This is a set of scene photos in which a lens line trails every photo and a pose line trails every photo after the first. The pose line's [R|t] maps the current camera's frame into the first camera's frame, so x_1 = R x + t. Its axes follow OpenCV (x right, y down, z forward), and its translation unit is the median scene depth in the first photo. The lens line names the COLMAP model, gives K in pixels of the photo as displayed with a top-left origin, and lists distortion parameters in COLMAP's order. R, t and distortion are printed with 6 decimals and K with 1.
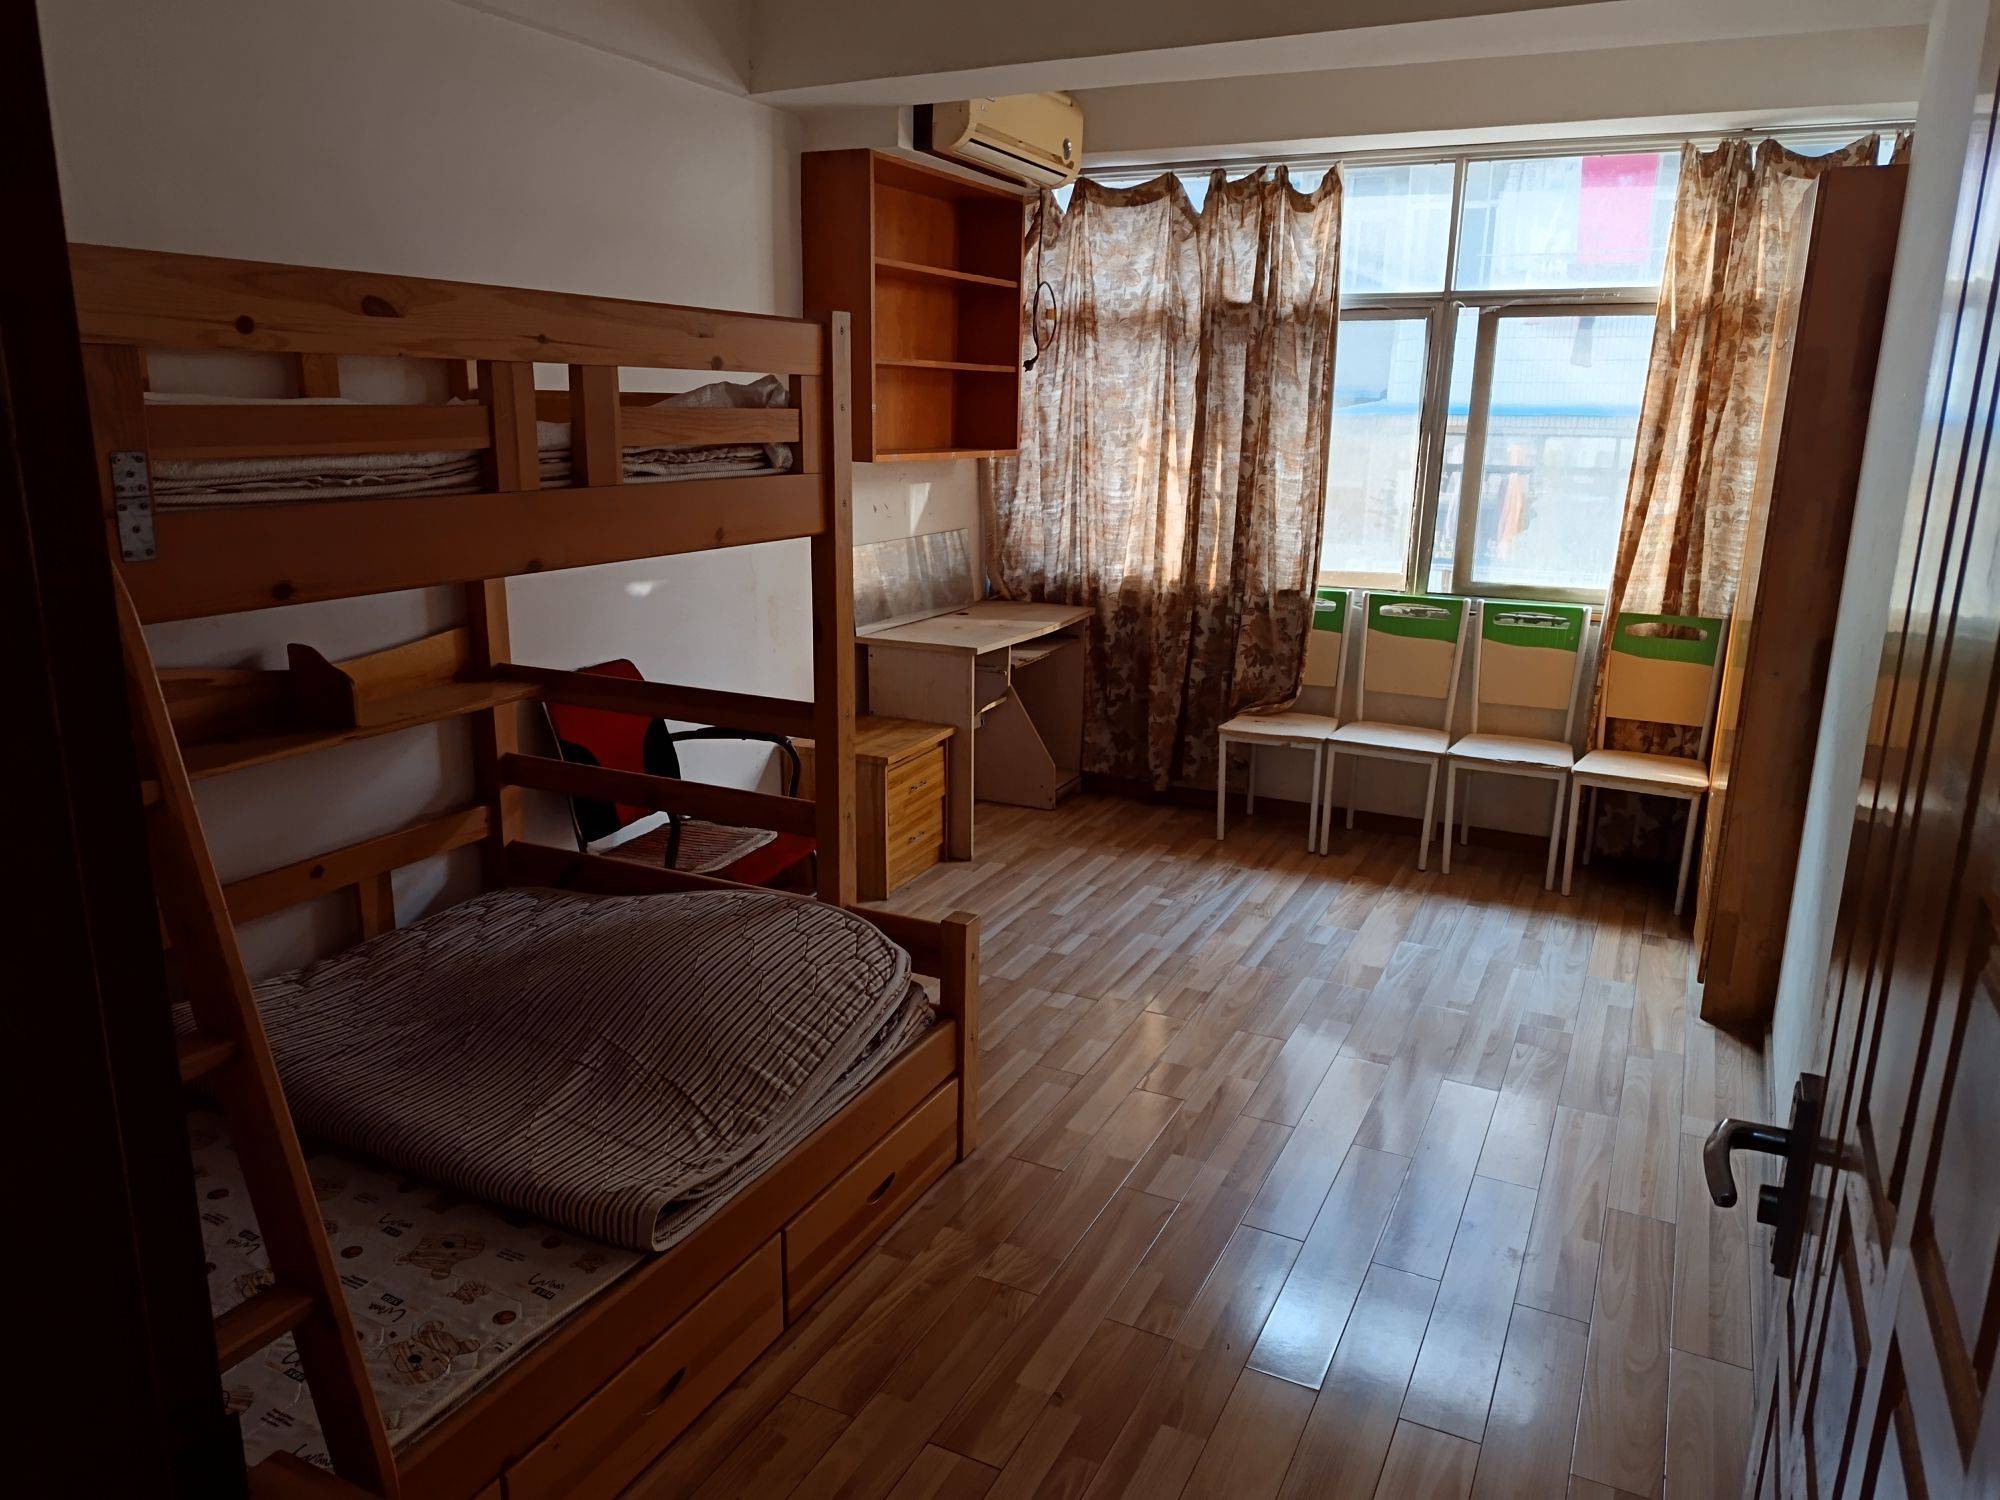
lens RADIAL K [[1391.1, 0, 994.9], [0, 1391.1, 751.8], [0, 0, 1]] dist [0.011397, 0.001480]
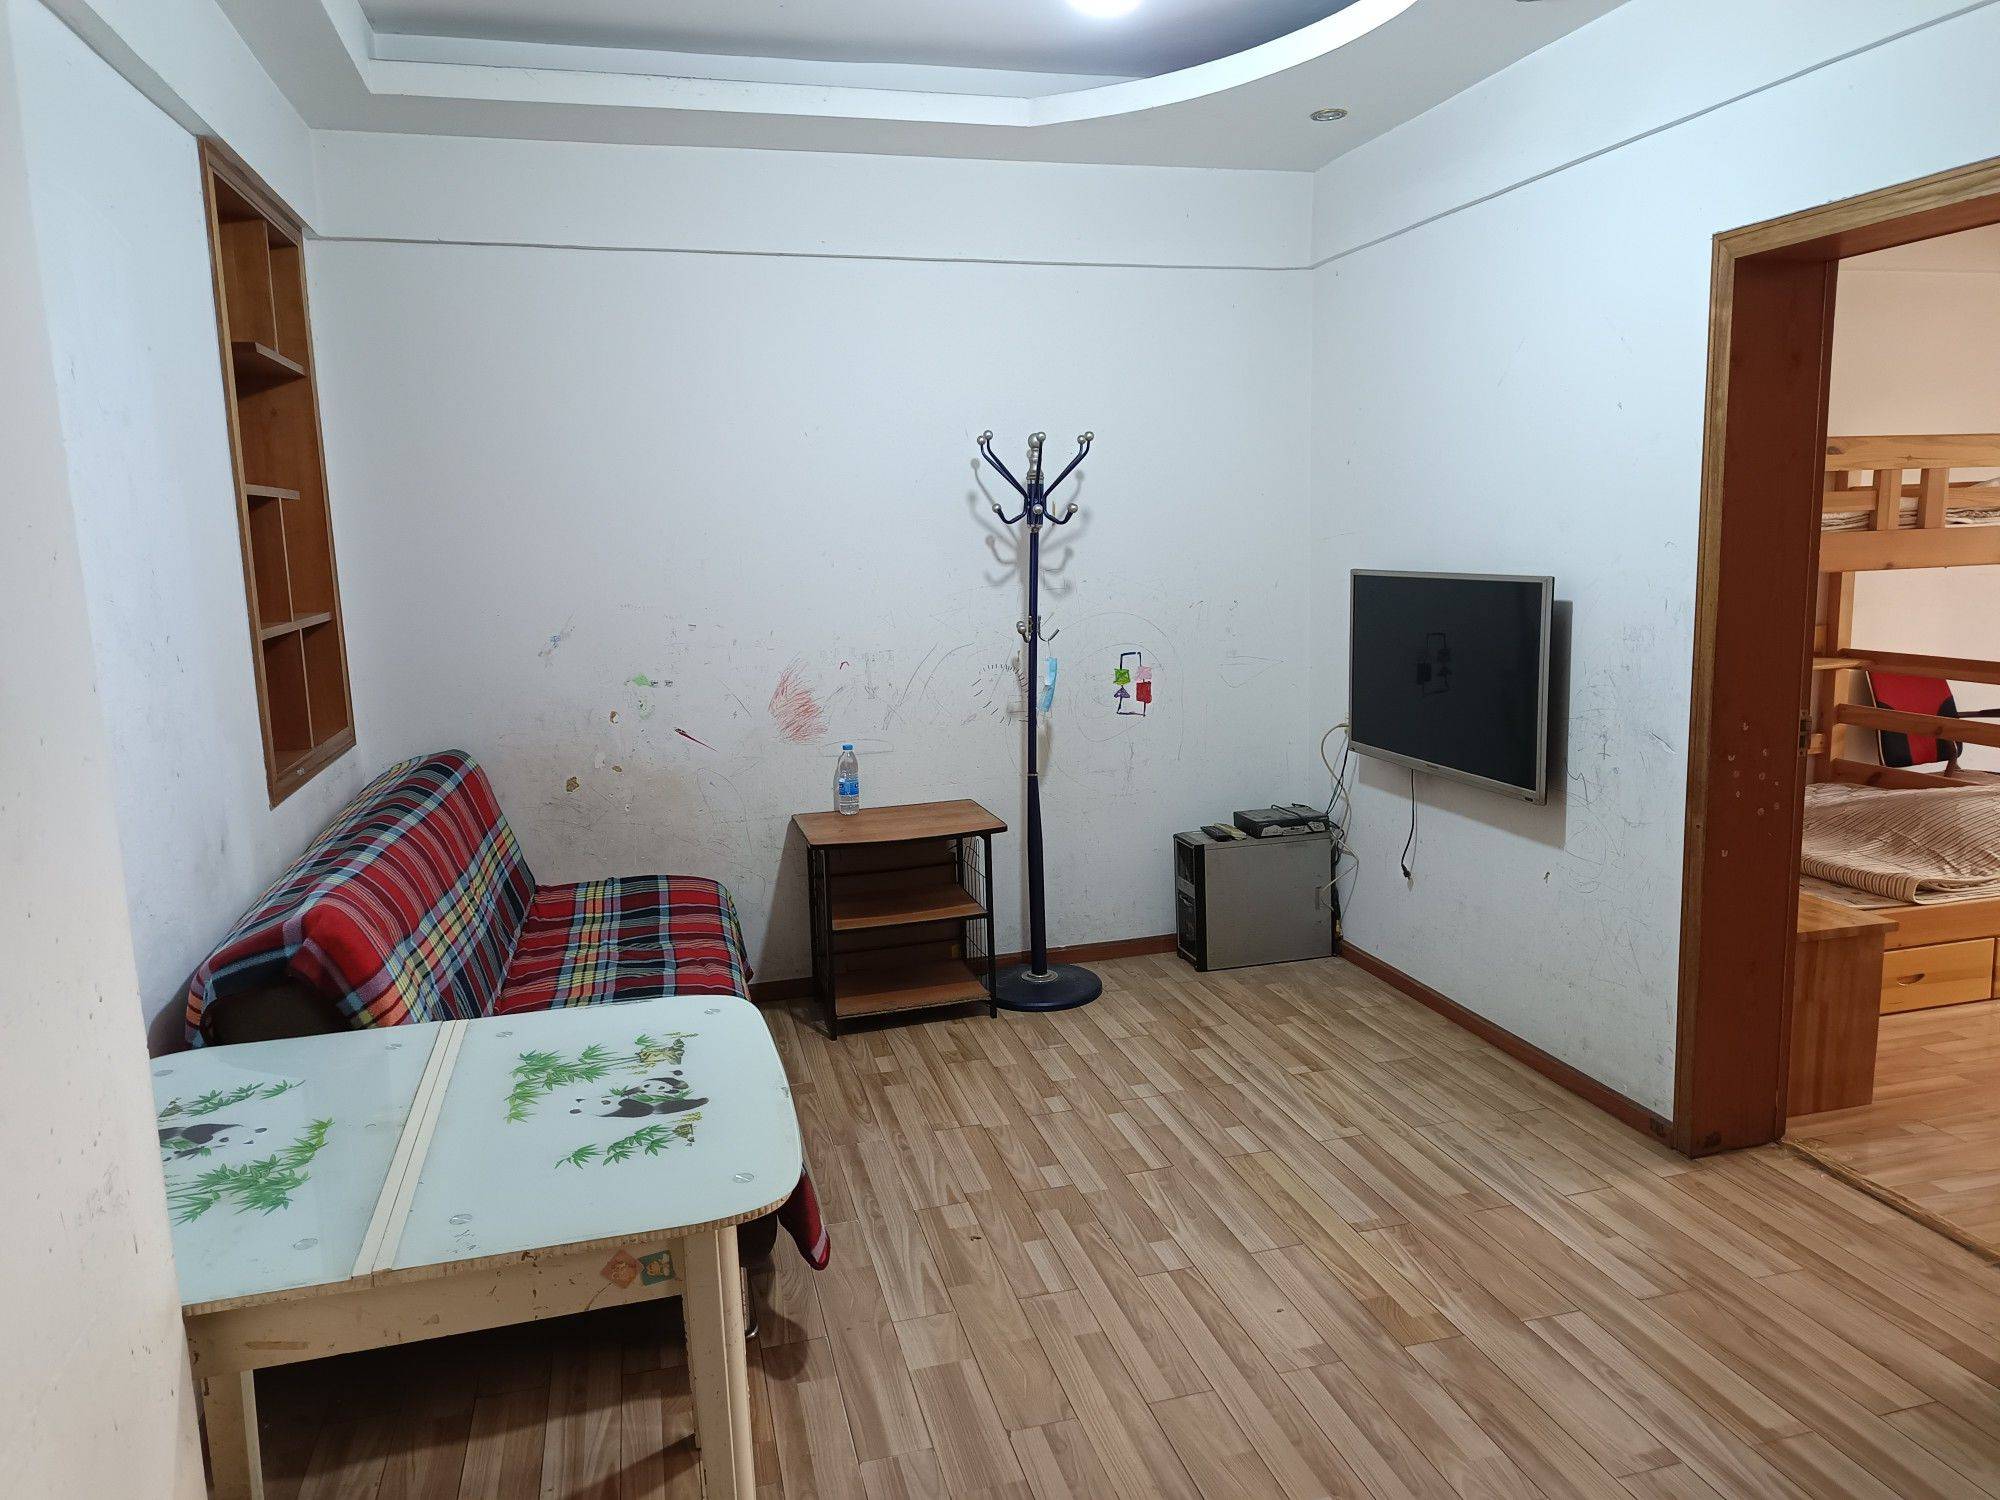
lens RADIAL K [[1391.1, 0, 1001.3], [0, 1391.1, 740.2], [0, 0, 1]] dist [0.011397, 0.001480]
pose [[0.663178, 0.078639, -0.744319, 0.309697], [-0.143661, 0.989349, -0.023473, 0.309615], [0.734545, 0.122496, 0.667411, -1.136698]]
